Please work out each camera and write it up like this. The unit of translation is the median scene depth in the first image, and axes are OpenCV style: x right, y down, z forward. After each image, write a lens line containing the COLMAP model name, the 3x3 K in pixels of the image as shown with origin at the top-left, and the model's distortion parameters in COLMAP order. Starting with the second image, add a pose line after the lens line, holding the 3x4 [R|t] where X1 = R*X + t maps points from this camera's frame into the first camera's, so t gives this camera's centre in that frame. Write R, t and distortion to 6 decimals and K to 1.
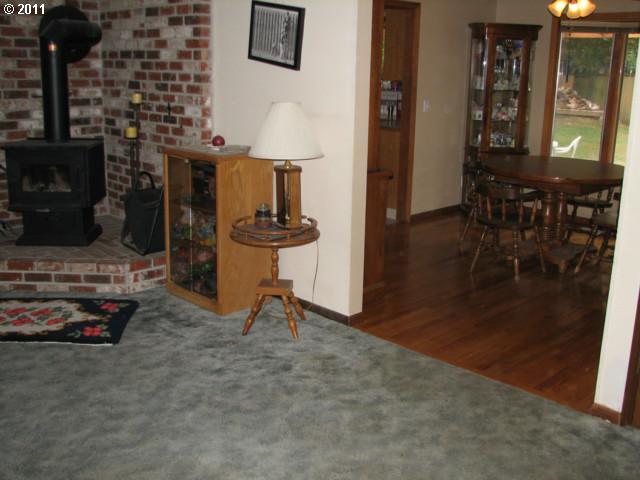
lens RADIAL K [[685.6, 0, 323.4], [0, 685.6, 240.4], [0, 0, 1]] dist [-0.218584, 0.309460]
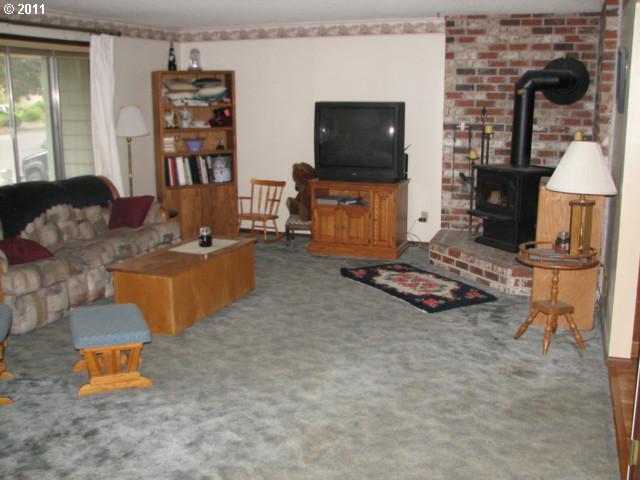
lens RADIAL K [[685.6, 0, 323.4], [0, 685.6, 240.4], [0, 0, 1]] dist [-0.218584, 0.309460]
pose [[0.418538, 0.162111, -0.893614, 0.646062], [-0.216461, 0.973391, 0.075200, -0.033724], [0.882026, 0.161958, 0.442492, 0.160117]]
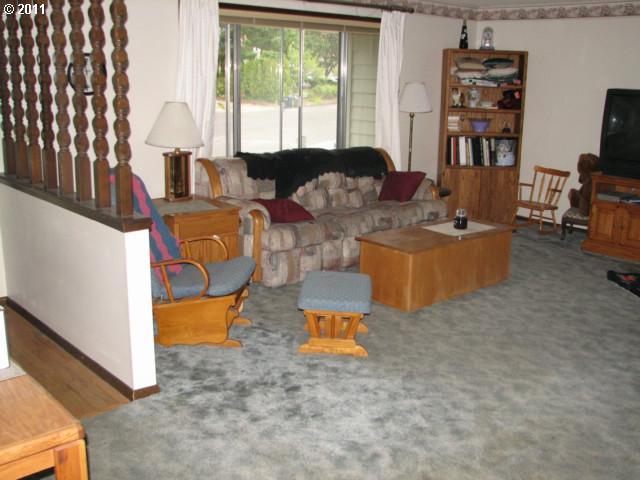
lens RADIAL K [[685.6, 0, 323.4], [0, 685.6, 240.4], [0, 0, 1]] dist [-0.218584, 0.309460]
pose [[-0.039277, 0.214556, -0.975922, 0.653766], [-0.273371, 0.937106, 0.217025, -0.059287], [0.961106, 0.275313, 0.021847, 0.258203]]
